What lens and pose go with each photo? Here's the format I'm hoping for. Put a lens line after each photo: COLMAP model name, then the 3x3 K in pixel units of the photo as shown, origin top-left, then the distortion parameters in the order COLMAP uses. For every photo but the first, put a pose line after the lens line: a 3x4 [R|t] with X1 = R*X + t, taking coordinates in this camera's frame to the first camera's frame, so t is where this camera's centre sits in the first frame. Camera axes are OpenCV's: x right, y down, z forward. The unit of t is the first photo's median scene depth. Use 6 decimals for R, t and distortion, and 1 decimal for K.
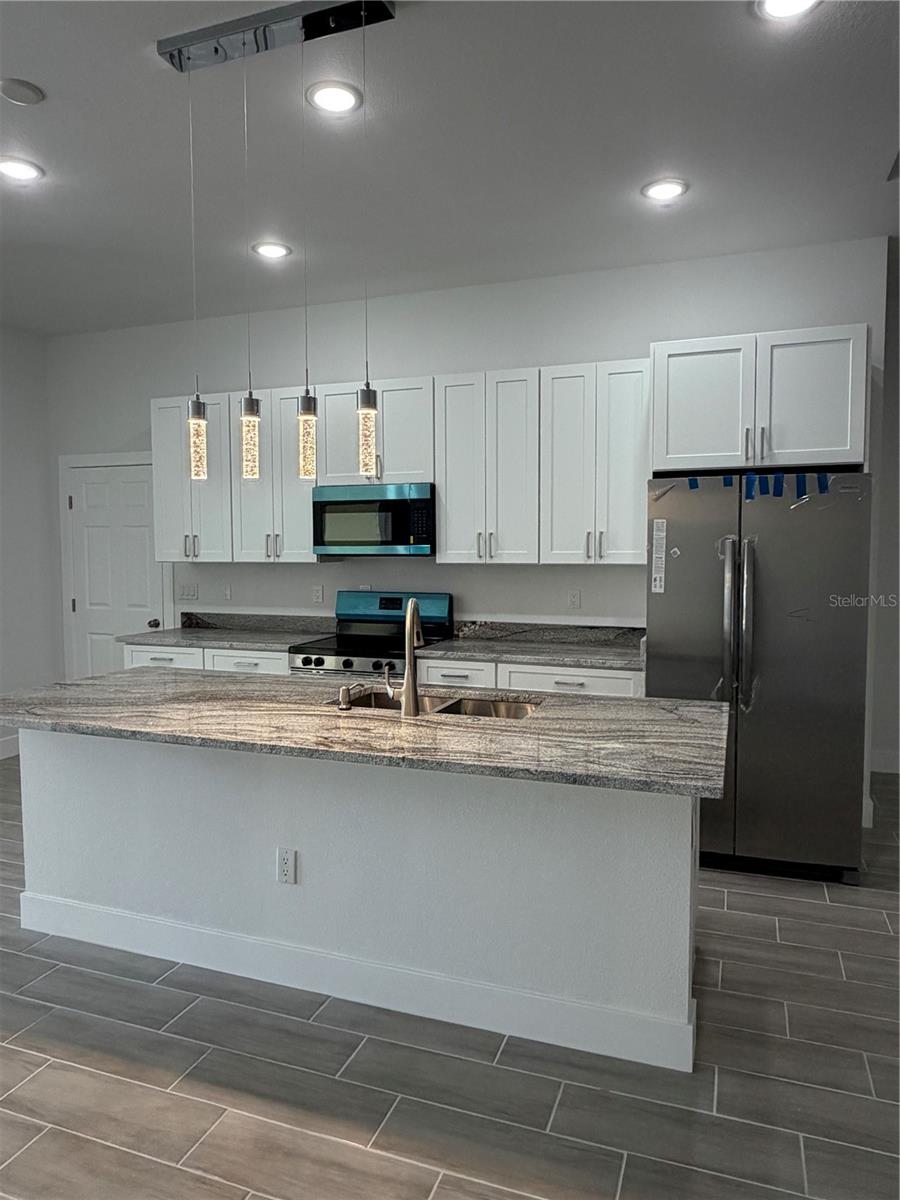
lens RADIAL K [[787.7, 0, 450.0], [0, 787.7, 600.0], [0, 0, 1]] dist [-0.003564, -0.000489]
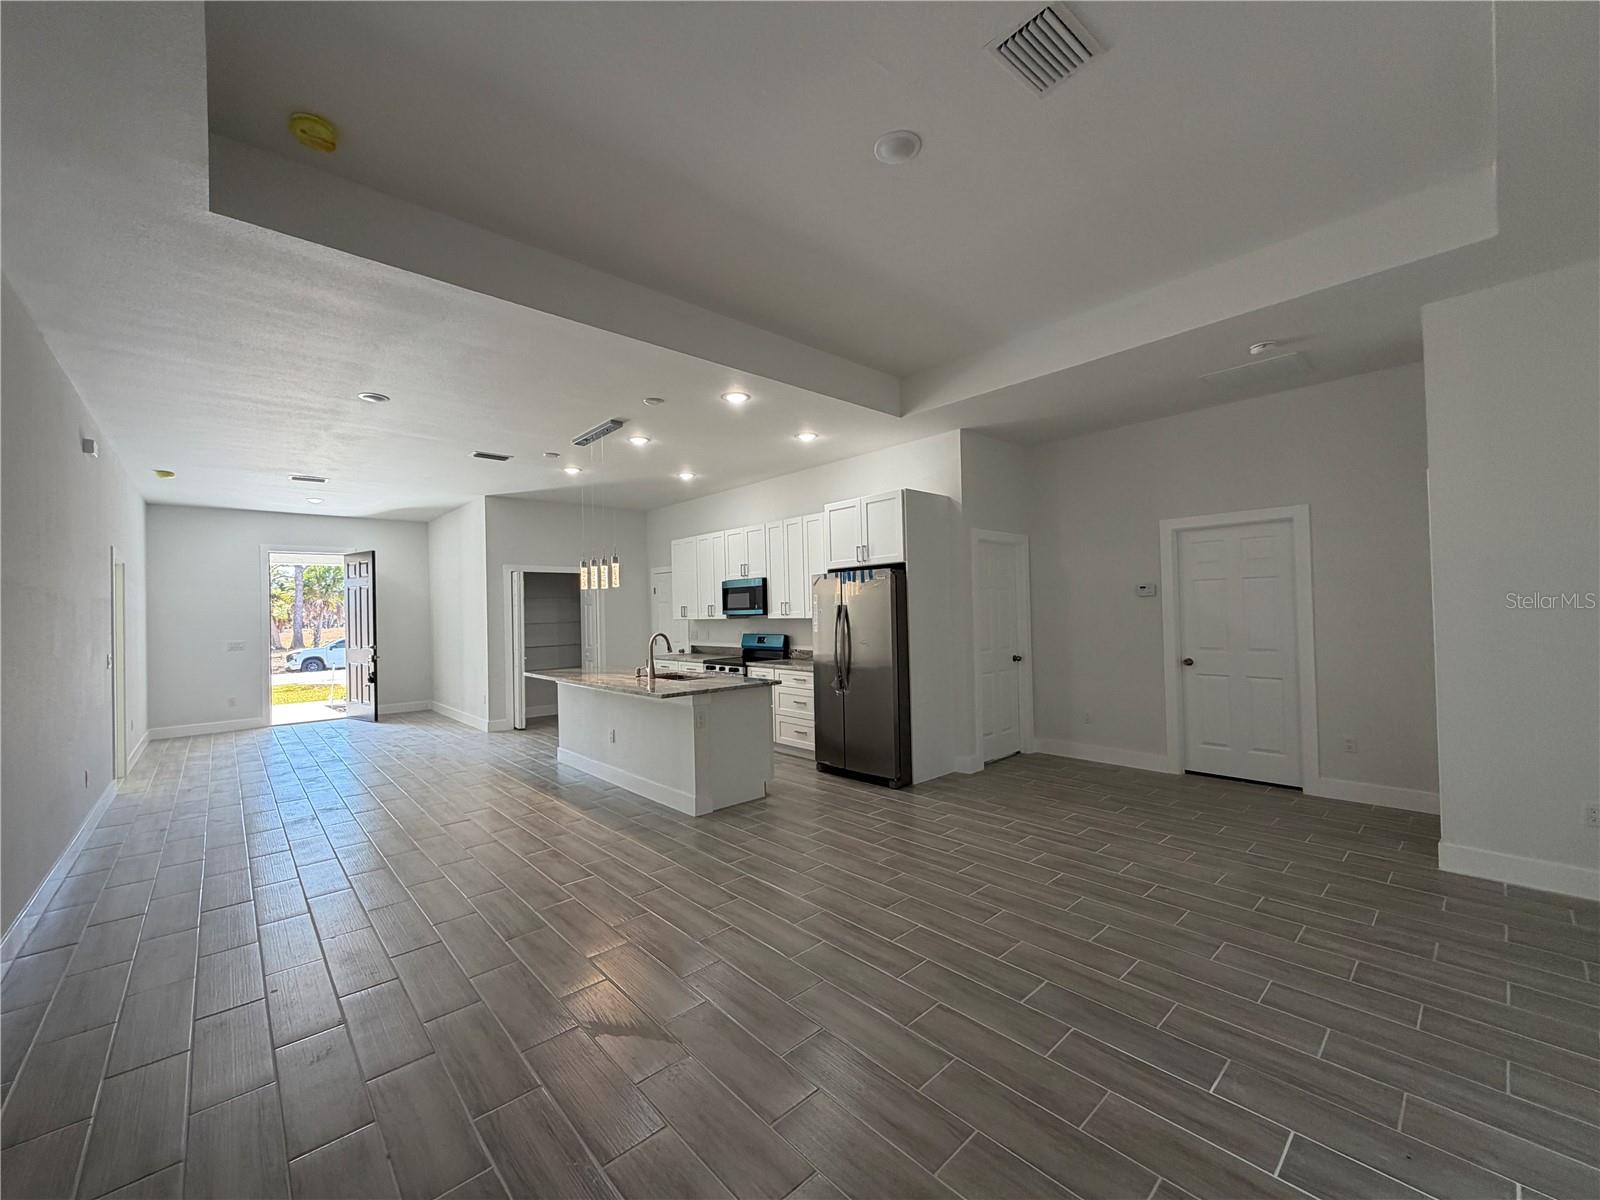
lens RADIAL K [[637.4, 0, 794.2], [0, 637.4, 603.0], [0, 0, 1]] dist [-0.000344, 0.000535]
pose [[0.885597, -0.024493, -0.463808, 0.770498], [-0.010658, 0.997274, -0.073013, 0.029066], [0.464332, 0.069604, 0.882922, -0.354798]]
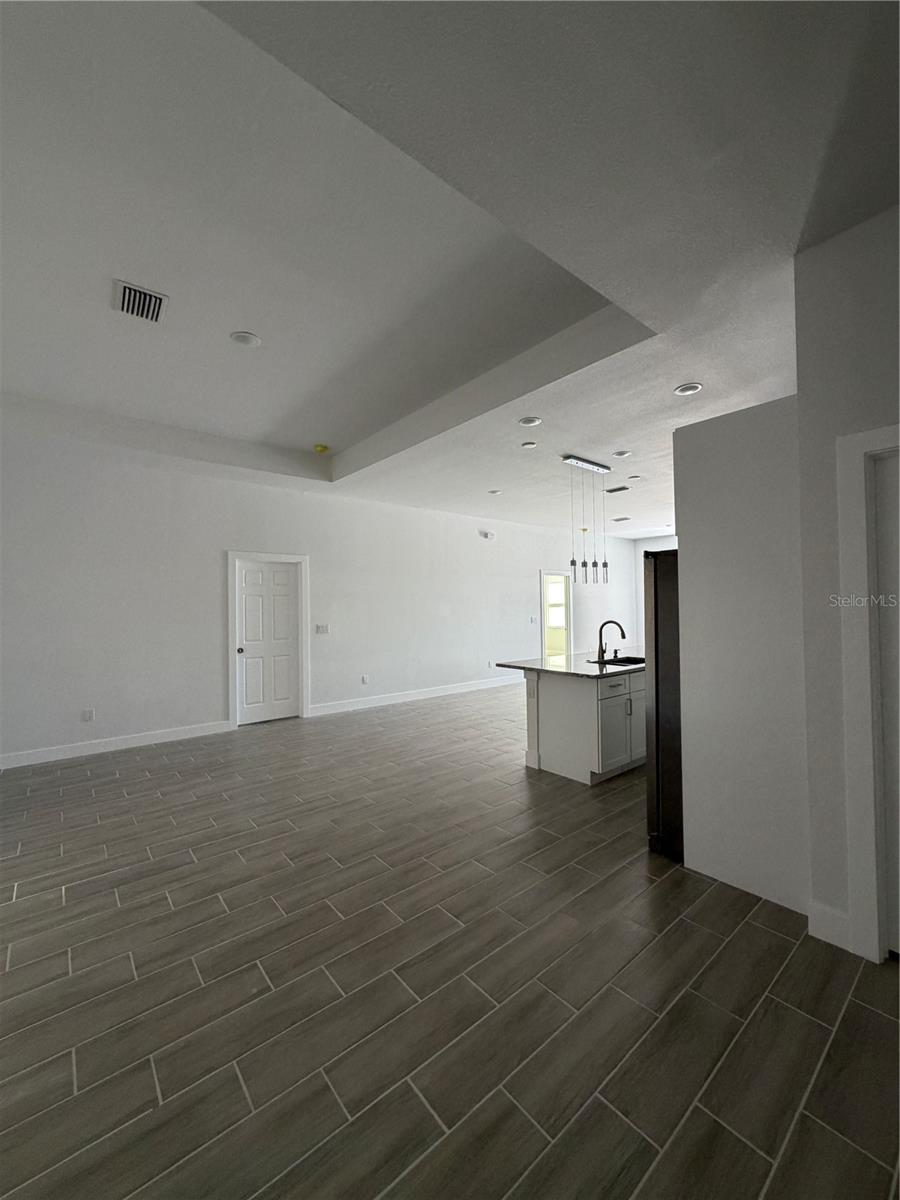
lens RADIAL K [[478.1, 0, 449.0], [0, 478.1, 597.1], [0, 0, 1]] dist [-0.000344, 0.000535]
pose [[-0.503699, -0.006966, -0.863851, 1.073333], [-0.044990, 0.998822, 0.018179, -0.056456], [0.862707, 0.048021, -0.503419, 0.831259]]
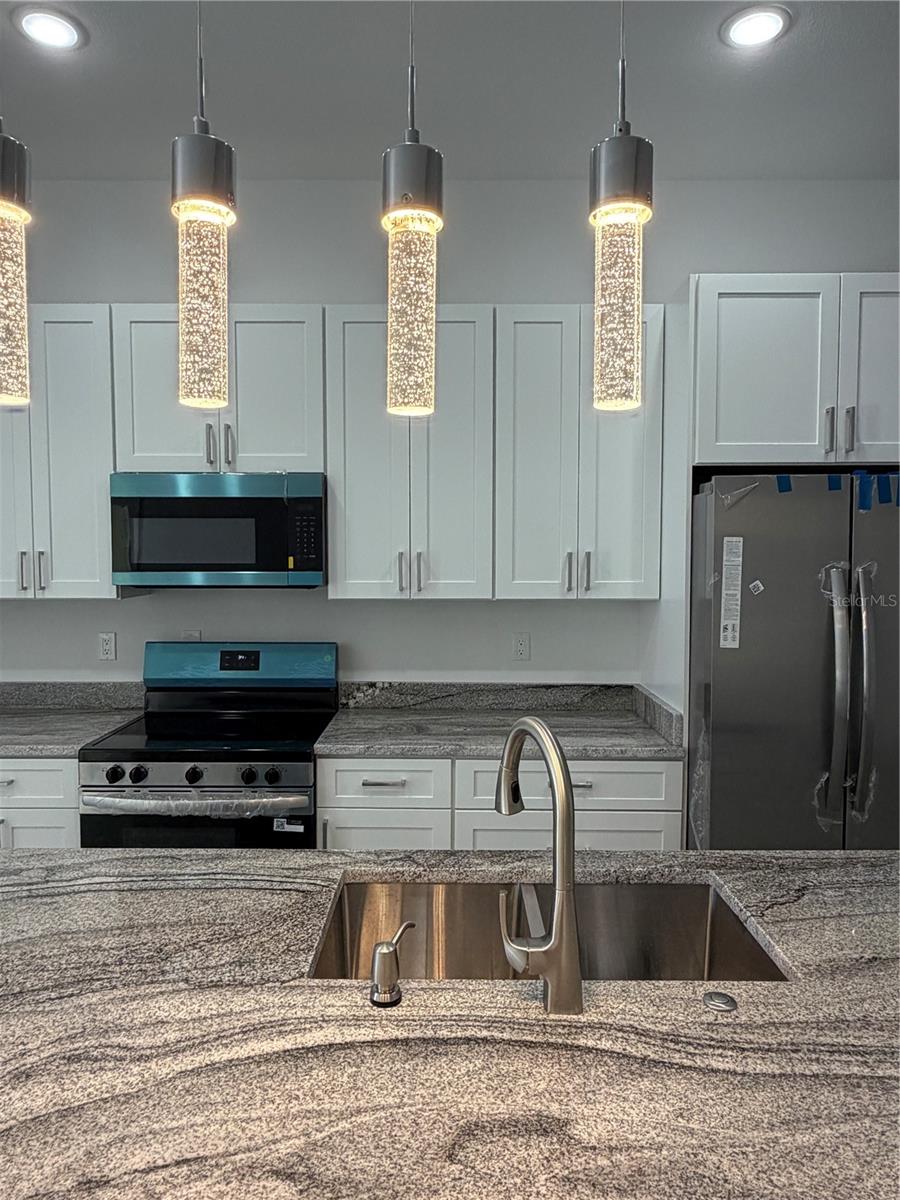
lens RADIAL K [[789.3, 0, 444.6], [0, 789.3, 595.8], [0, 0, 1]] dist [0.002953, 0.001280]
pose [[0.940263, -0.015670, 0.340088, -0.147977], [0.020521, 0.999732, -0.010672, -0.040911], [-0.339829, 0.017013, 0.940333, 0.368711]]
